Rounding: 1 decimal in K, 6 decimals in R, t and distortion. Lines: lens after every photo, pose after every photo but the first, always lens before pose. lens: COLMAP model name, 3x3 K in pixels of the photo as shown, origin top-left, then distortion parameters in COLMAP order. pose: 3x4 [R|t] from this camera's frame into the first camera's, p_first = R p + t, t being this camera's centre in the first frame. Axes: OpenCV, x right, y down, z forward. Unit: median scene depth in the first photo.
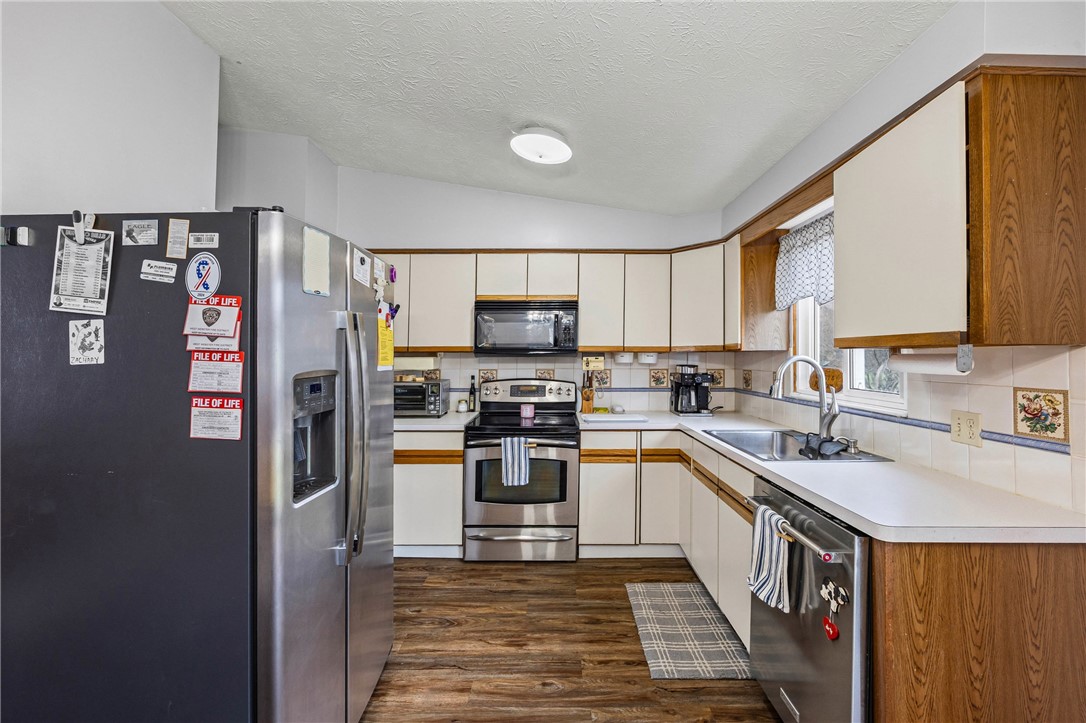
lens RADIAL K [[431.7, 0, 555.8], [0, 431.7, 340.3], [0, 0, 1]] dist [-0.003802, 0.000395]
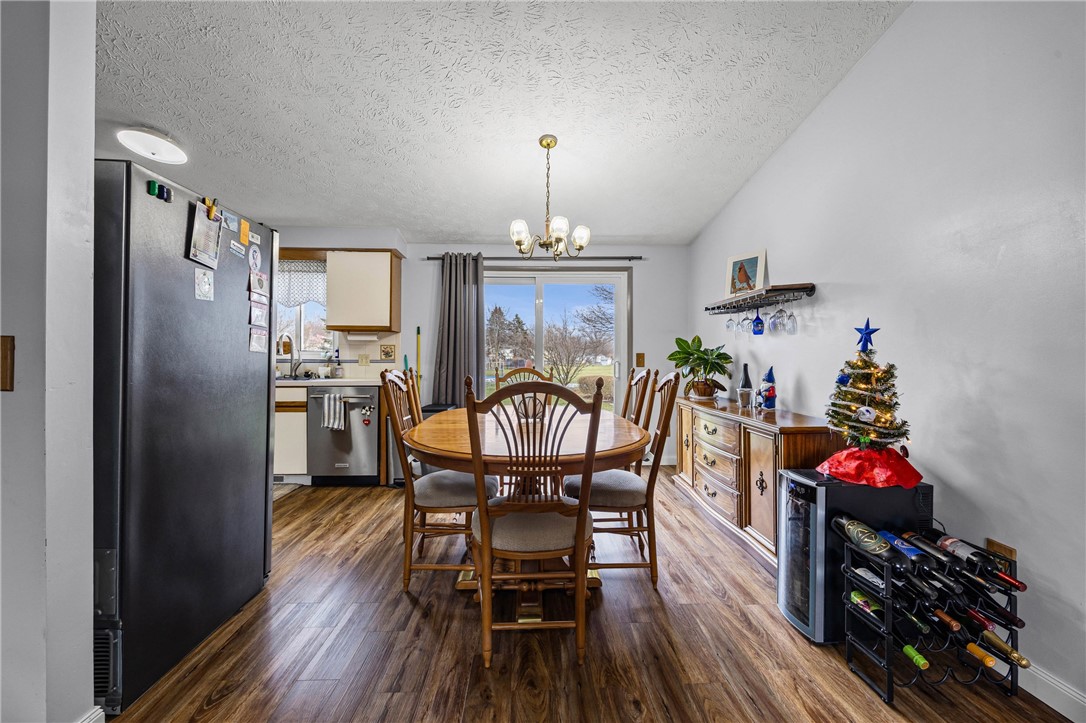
lens RADIAL K [[431.7, 0, 541.4], [0, 431.7, 362.5], [0, 0, 1]] dist [-0.003802, 0.000395]
pose [[-0.025837, -0.005135, 0.999653, -1.164608], [-0.036403, 0.999328, 0.004192, 0.099361], [-0.999003, -0.036282, -0.026007, -0.057551]]
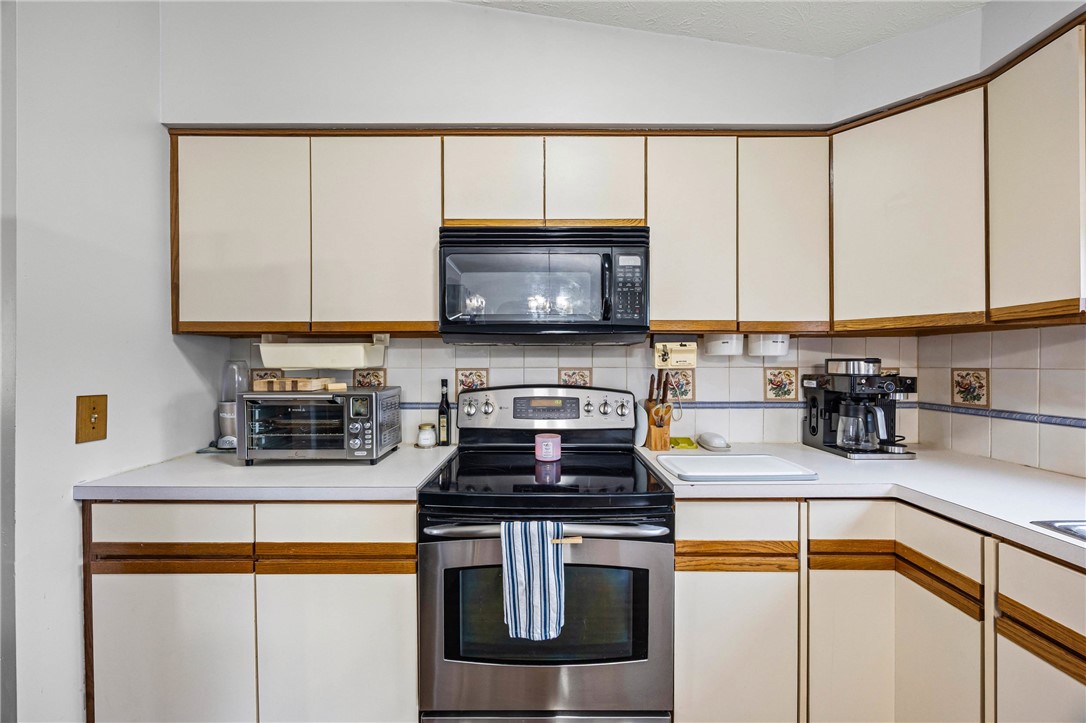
lens RADIAL K [[431.7, 0, 536.2], [0, 431.7, 372.9], [0, 0, 1]] dist [-0.003802, 0.000395]
pose [[0.999944, -0.001622, -0.010486, -0.094869], [0.002299, 0.997889, 0.064907, 0.053630], [0.010358, -0.064927, 0.997836, 0.638529]]
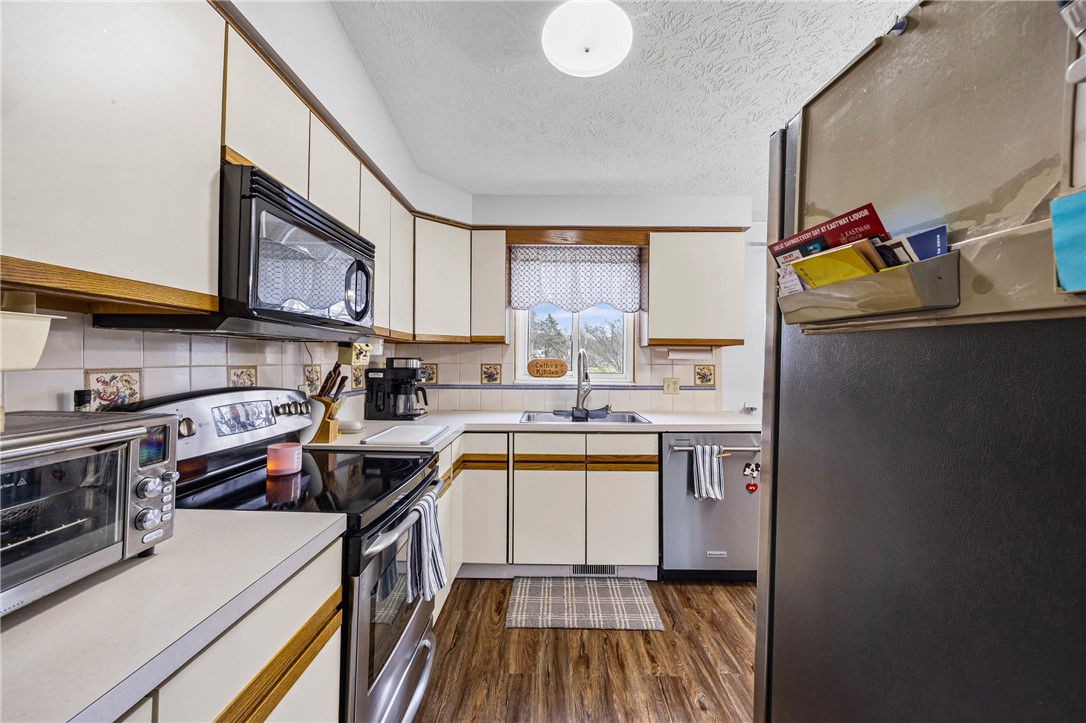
lens RADIAL K [[431.7, 0, 543.8], [0, 431.7, 358.5], [0, 0, 1]] dist [-0.003802, 0.000395]
pose [[0.011653, 0.003998, 0.999924, -0.653586], [-0.045931, 0.998939, -0.003458, 0.065809], [-0.998877, -0.045887, 0.011824, 0.955800]]
